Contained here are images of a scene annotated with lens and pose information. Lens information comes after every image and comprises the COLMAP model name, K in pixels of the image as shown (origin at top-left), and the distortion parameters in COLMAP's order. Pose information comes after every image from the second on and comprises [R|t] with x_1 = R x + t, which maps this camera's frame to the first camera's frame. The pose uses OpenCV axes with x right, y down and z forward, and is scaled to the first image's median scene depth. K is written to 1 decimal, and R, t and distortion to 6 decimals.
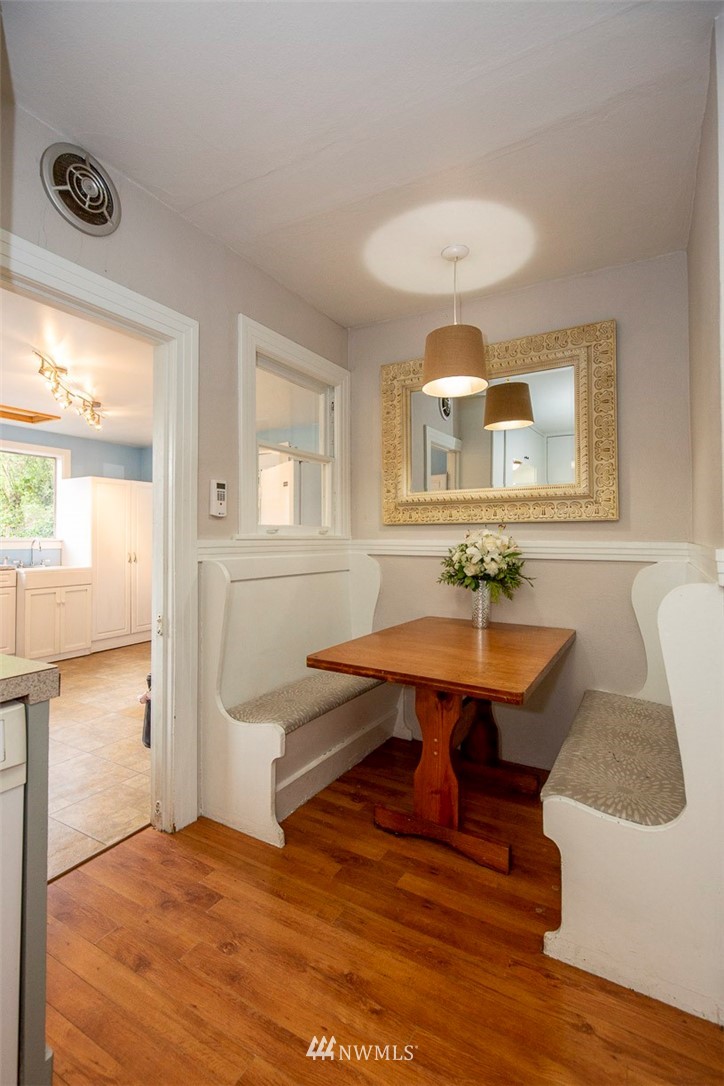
lens RADIAL K [[507.5, 0, 357.9], [0, 507.5, 526.8], [0, 0, 1]] dist [-0.000982, -0.000219]
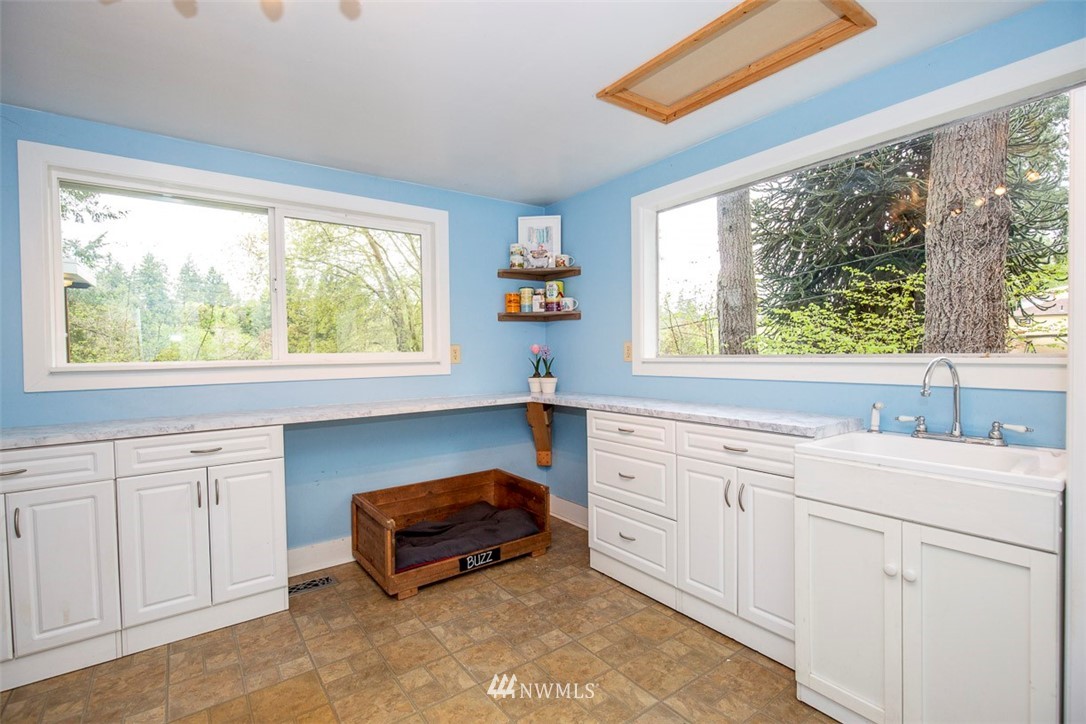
lens RADIAL K [[495.3, 0, 542.7], [0, 495.3, 366.6], [0, 0, 1]] dist [-0.000005, -0.000069]
pose [[-0.395485, 0.031018, -0.917948, -0.445603], [0.033788, 0.999244, 0.019208, 0.027572], [0.917851, -0.023419, -0.396234, 1.748942]]
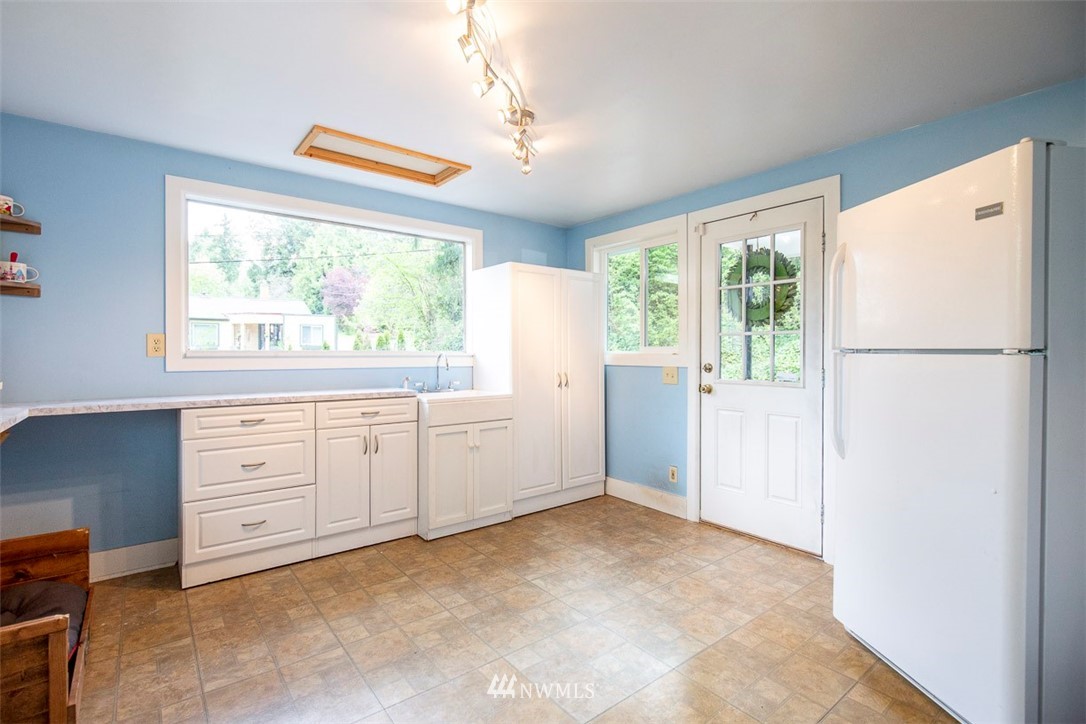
lens RADIAL K [[507.5, 0, 543.0], [0, 507.5, 362.0], [0, 0, 1]] dist [-0.000982, -0.000219]
pose [[0.928233, 0.008937, -0.371892, -0.464901], [0.005439, 0.999278, 0.037589, 0.021030], [0.371959, -0.036914, 0.927515, 0.764244]]
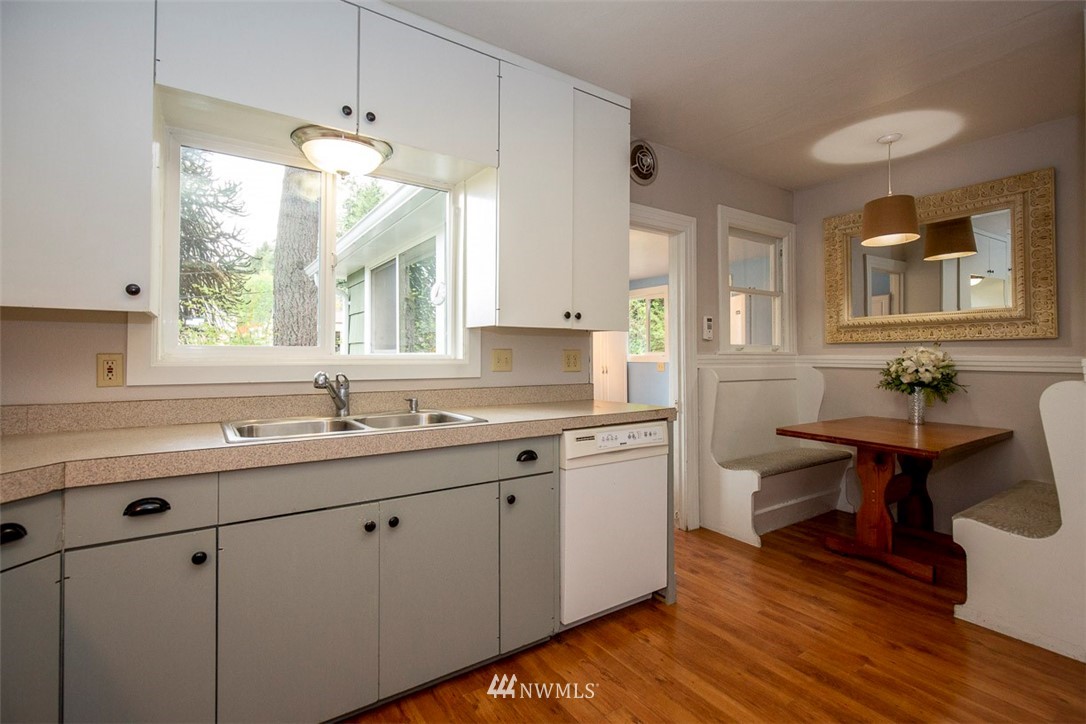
lens RADIAL K [[503.0, 0, 543.3], [0, 503.0, 347.2], [0, 0, 1]] dist [-0.003043, 0.000244]
pose [[0.903626, -0.006688, -0.428271, -0.063420], [0.008310, 0.999964, 0.001919, -0.003602], [0.428242, -0.005293, 0.903649, -0.540130]]
